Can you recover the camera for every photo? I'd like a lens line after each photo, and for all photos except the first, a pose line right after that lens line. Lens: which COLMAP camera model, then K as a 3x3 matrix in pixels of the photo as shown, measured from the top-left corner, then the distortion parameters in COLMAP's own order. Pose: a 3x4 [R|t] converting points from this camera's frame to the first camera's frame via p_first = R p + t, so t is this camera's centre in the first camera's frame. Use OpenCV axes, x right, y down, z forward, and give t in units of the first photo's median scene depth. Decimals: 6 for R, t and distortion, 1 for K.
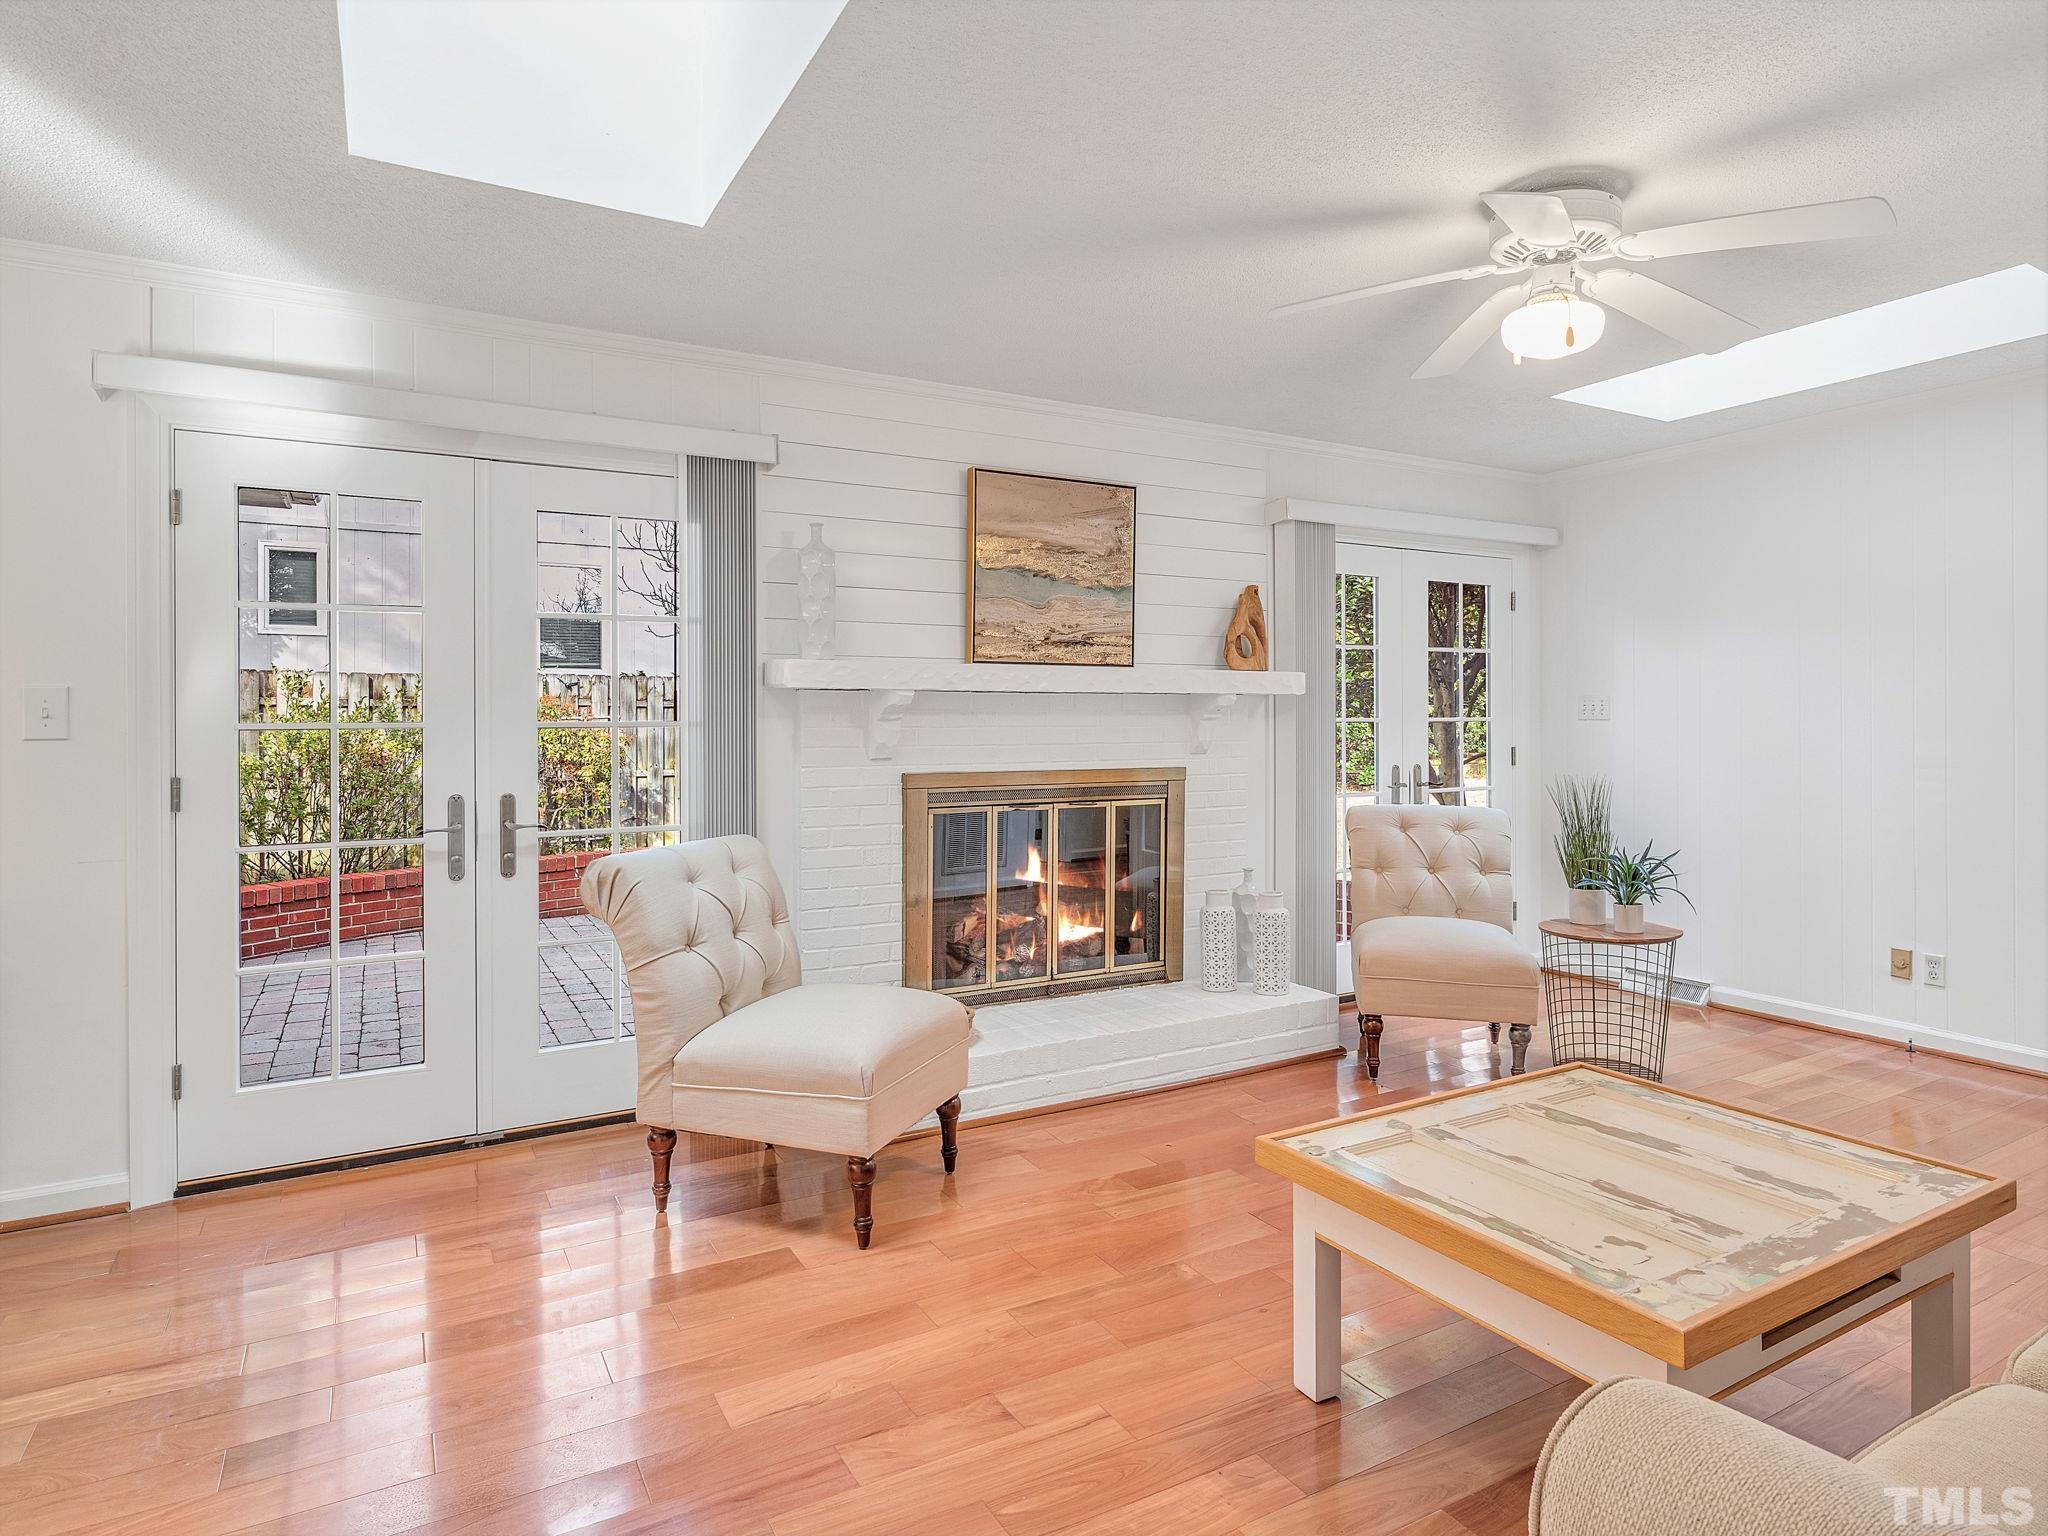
lens RADIAL K [[1153.4, 0, 1035.6], [0, 1153.4, 741.6], [0, 0, 1]] dist [-0.005088, -0.001924]
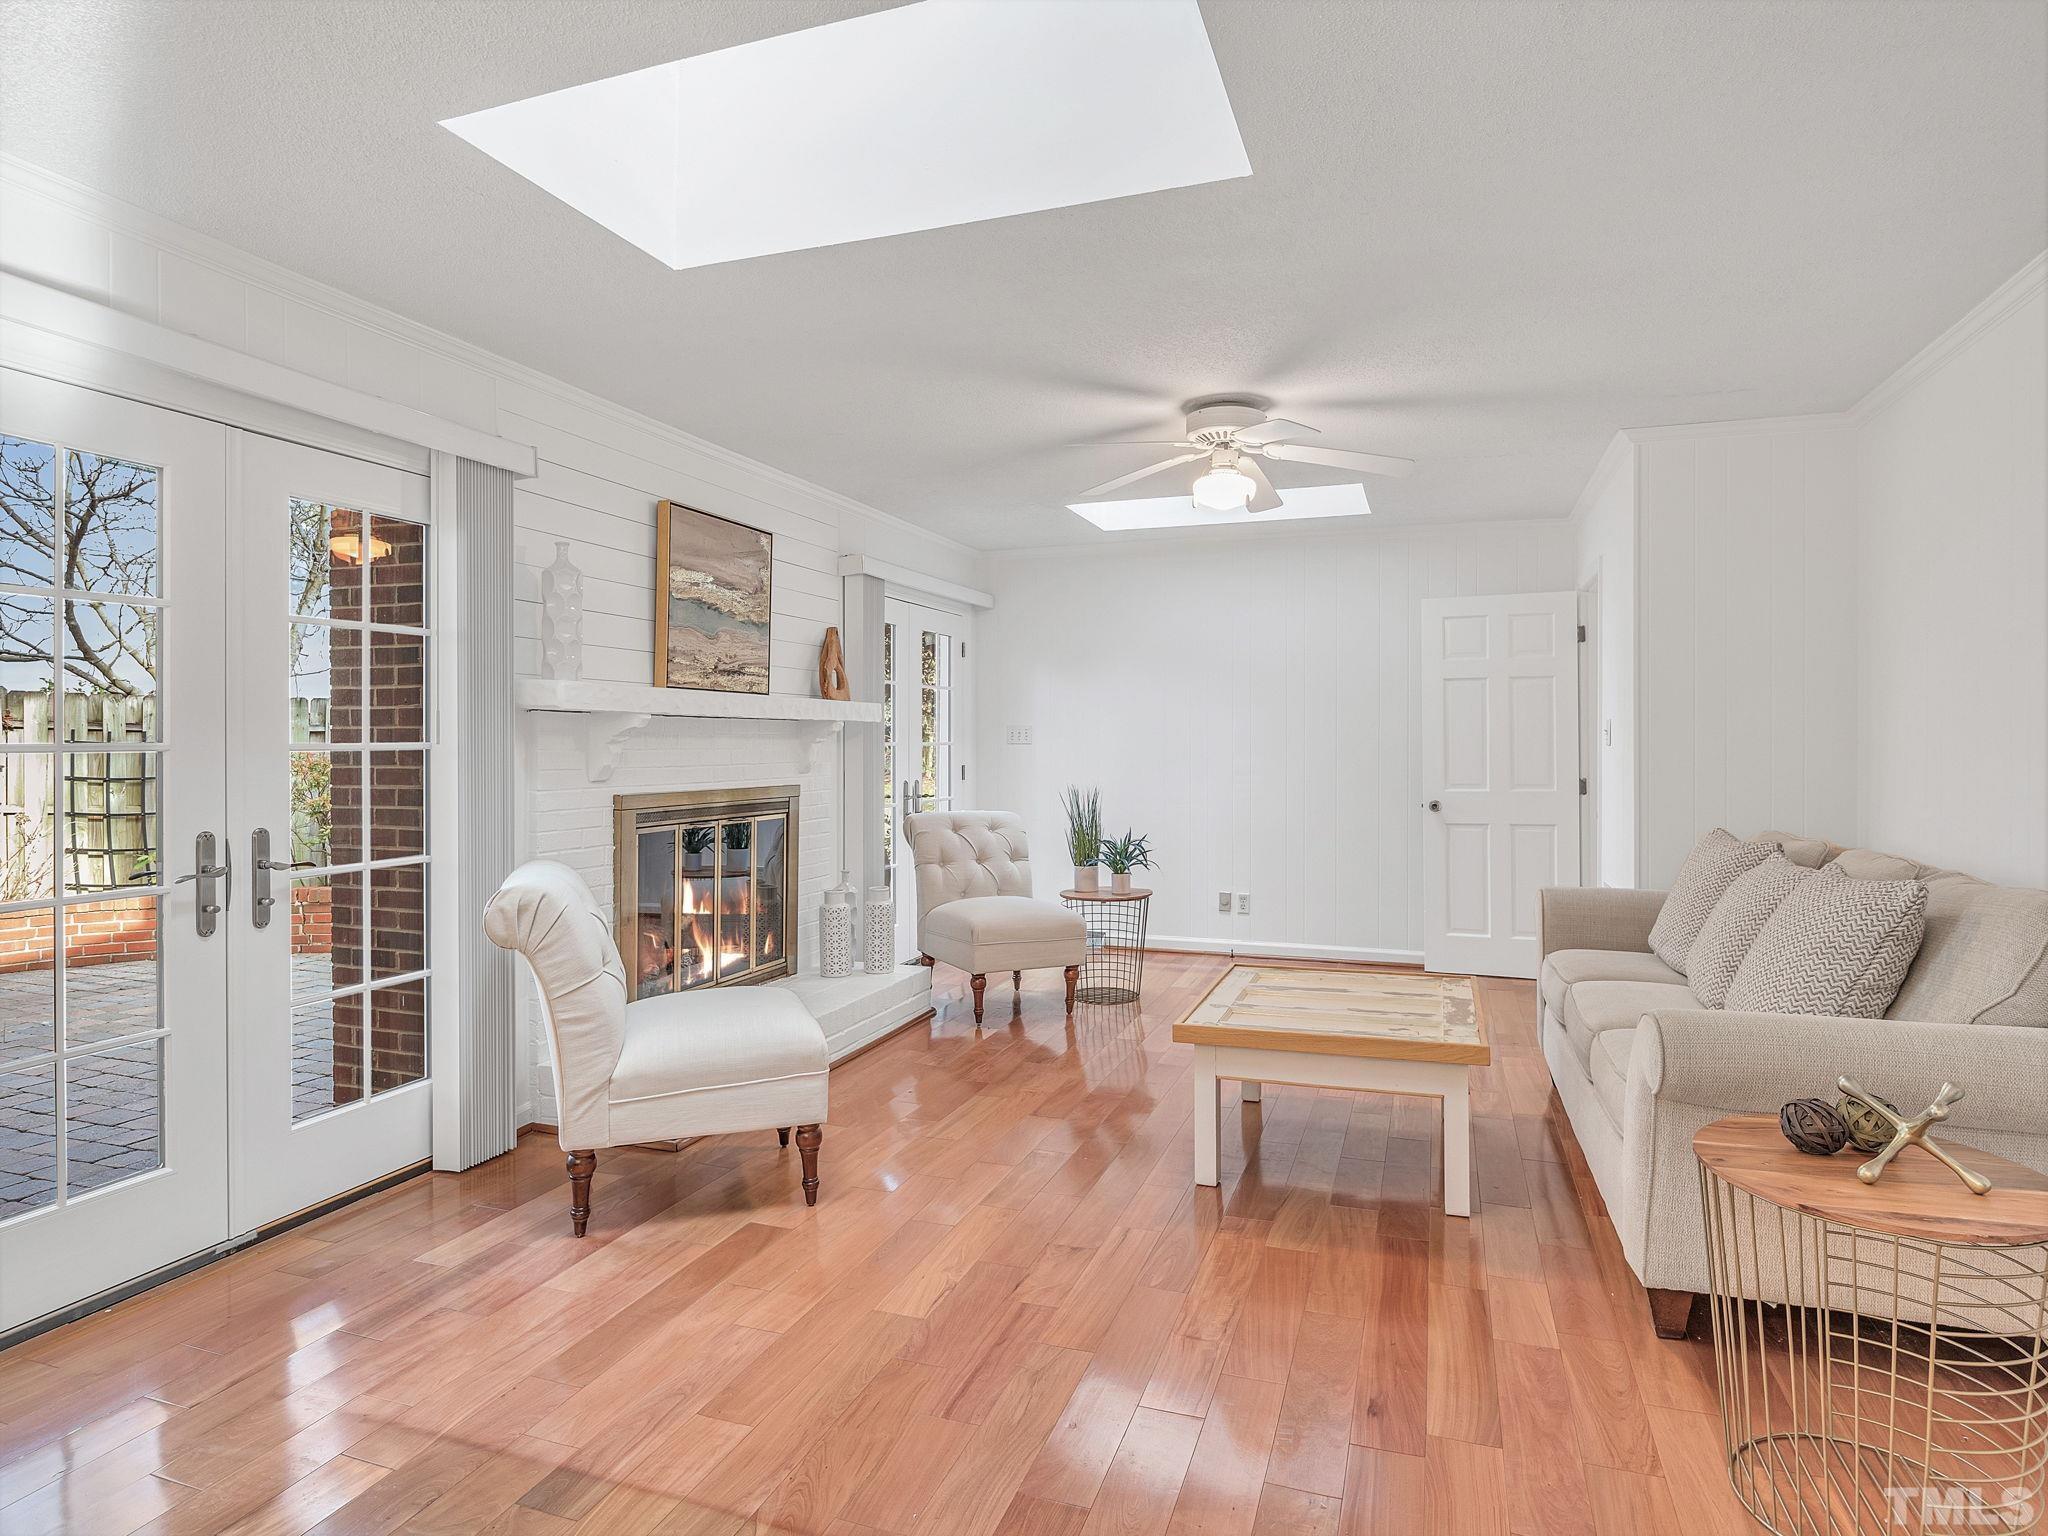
lens RADIAL K [[1153.1, 0, 1024.0], [0, 1153.1, 768.0], [0, 0, 1]] dist [-0.001705, -0.000716]
pose [[0.757997, -0.010270, 0.652178, -0.479219], [0.007780, 0.999947, 0.006704, -0.000246], [-0.652212, -0.000007, 0.758037, -0.003331]]
